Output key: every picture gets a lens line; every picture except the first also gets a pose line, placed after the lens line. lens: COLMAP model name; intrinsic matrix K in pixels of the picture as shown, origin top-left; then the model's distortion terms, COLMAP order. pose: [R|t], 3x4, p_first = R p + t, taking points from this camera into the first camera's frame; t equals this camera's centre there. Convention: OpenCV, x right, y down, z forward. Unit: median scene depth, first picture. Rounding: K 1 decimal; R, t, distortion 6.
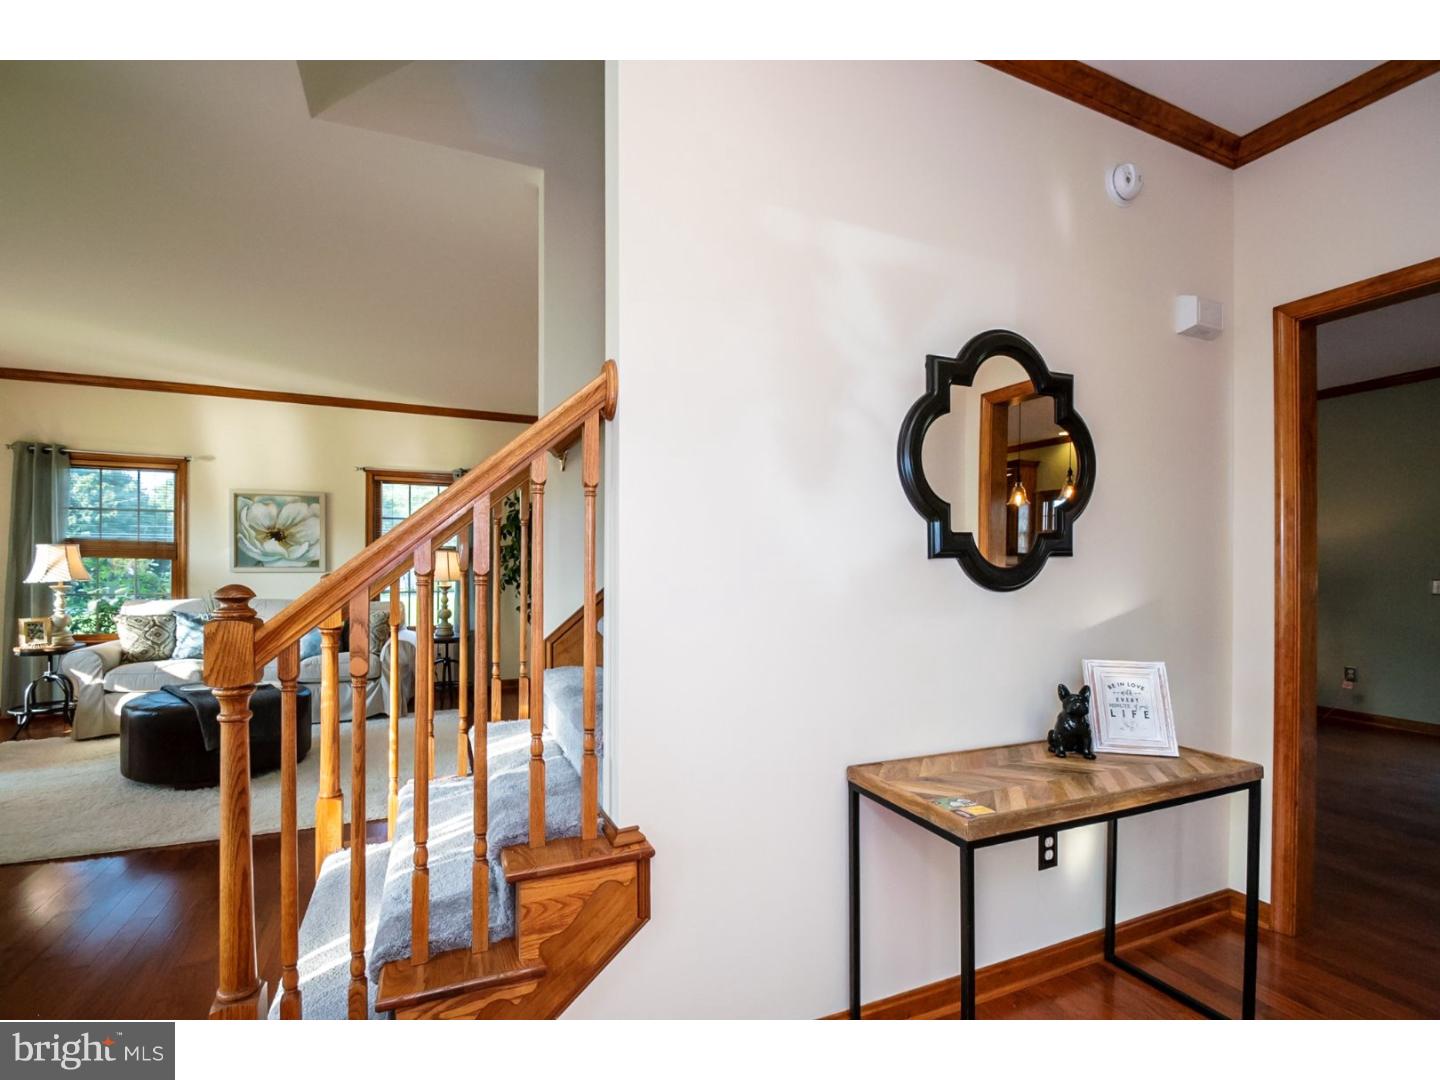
lens RADIAL K [[632.1, 0, 707.5], [0, 632.1, 569.7], [0, 0, 1]] dist [0.000594, -0.010615]
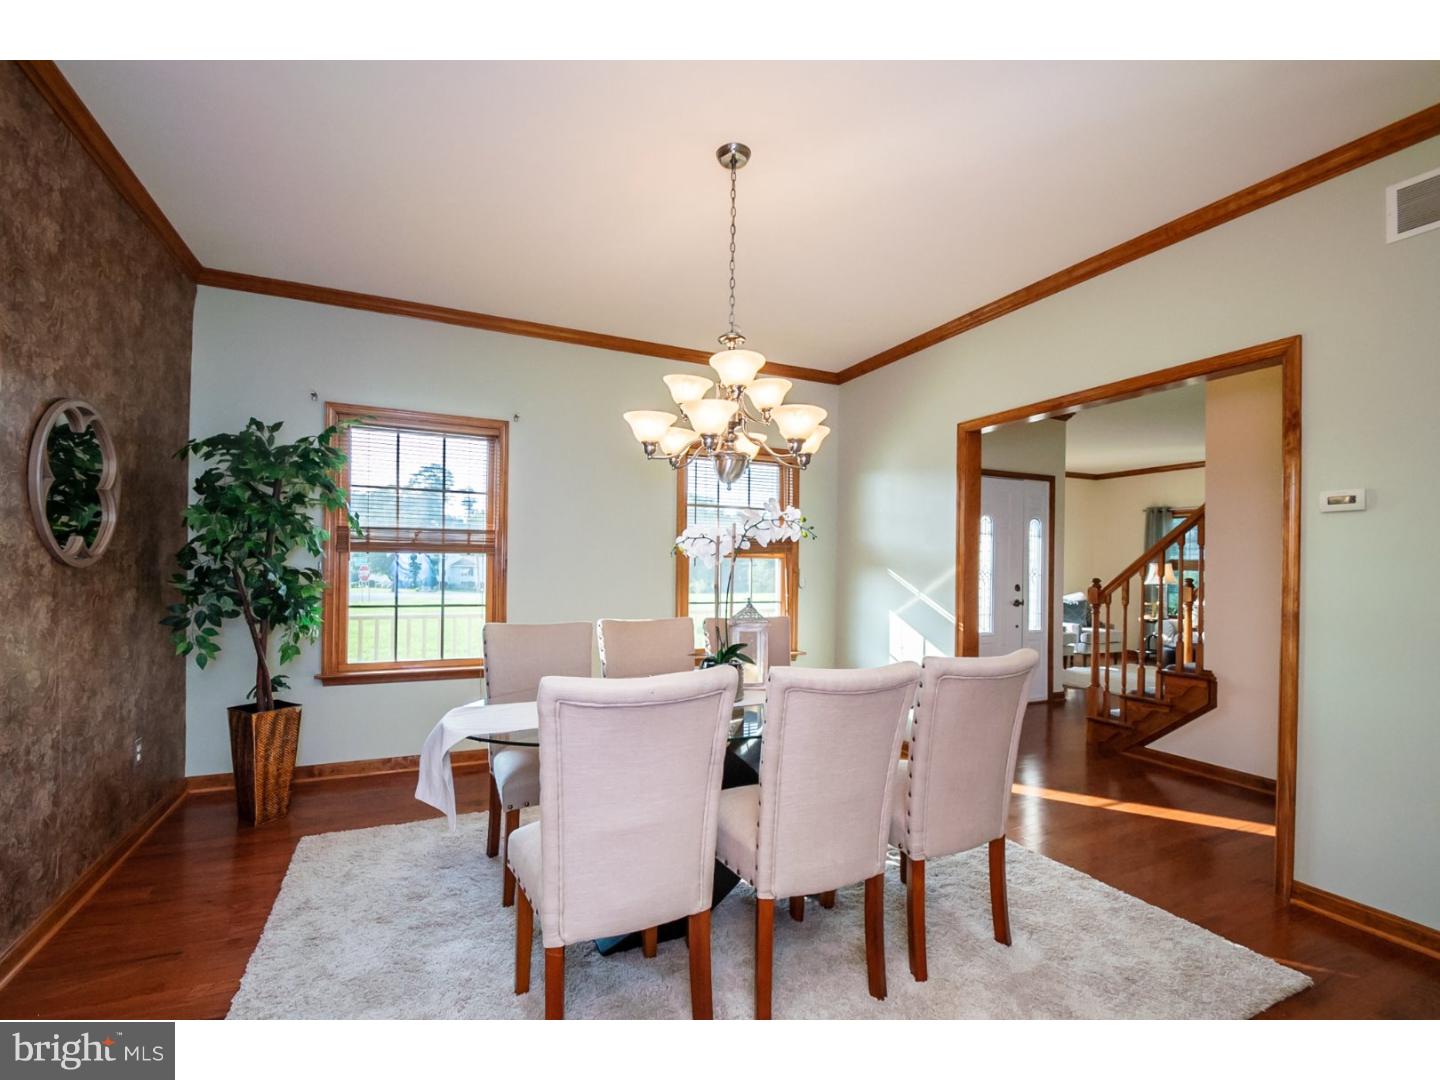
lens RADIAL K [[632.1, 0, 707.5], [0, 632.1, 569.7], [0, 0, 1]] dist [0.000594, -0.010615]
pose [[0.034437, -0.000698, -0.999407, 0.654679], [-0.008078, 0.999967, -0.000976, -0.008541], [0.999374, 0.008107, 0.034430, -0.338386]]
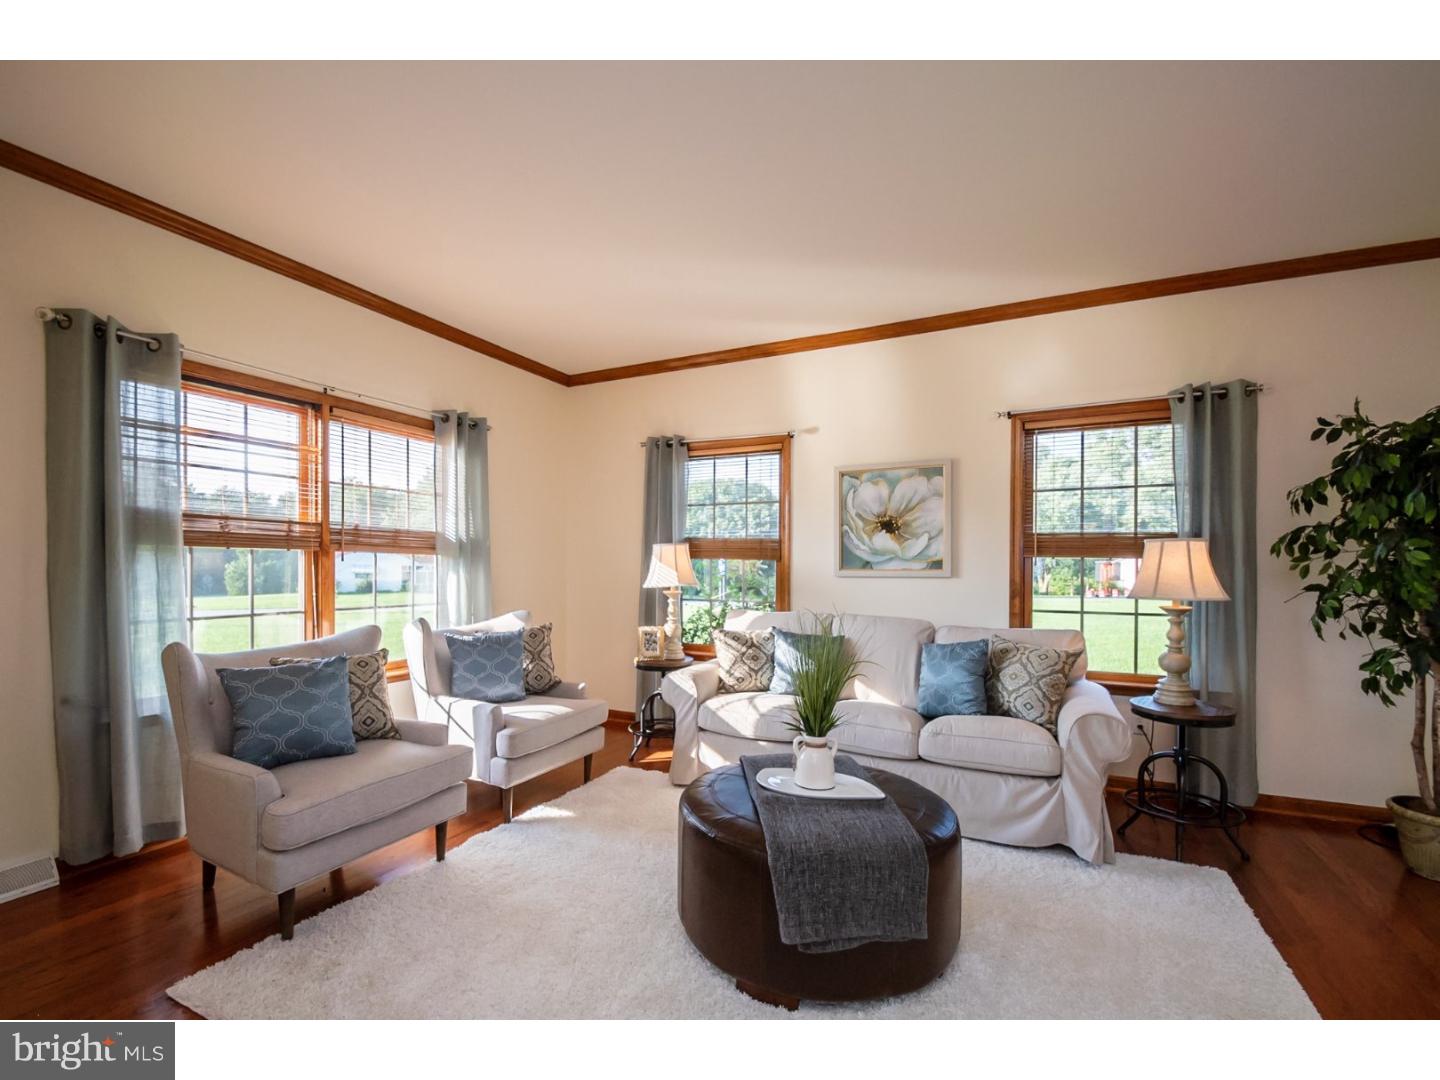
lens RADIAL K [[632.1, 0, 707.5], [0, 632.1, 569.7], [0, 0, 1]] dist [0.000594, -0.010615]
pose [[0.653186, 0.002657, -0.757193, -0.288469], [-0.001652, 0.999996, 0.002085, -0.005605], [0.757196, -0.000111, 0.653188, 0.396552]]
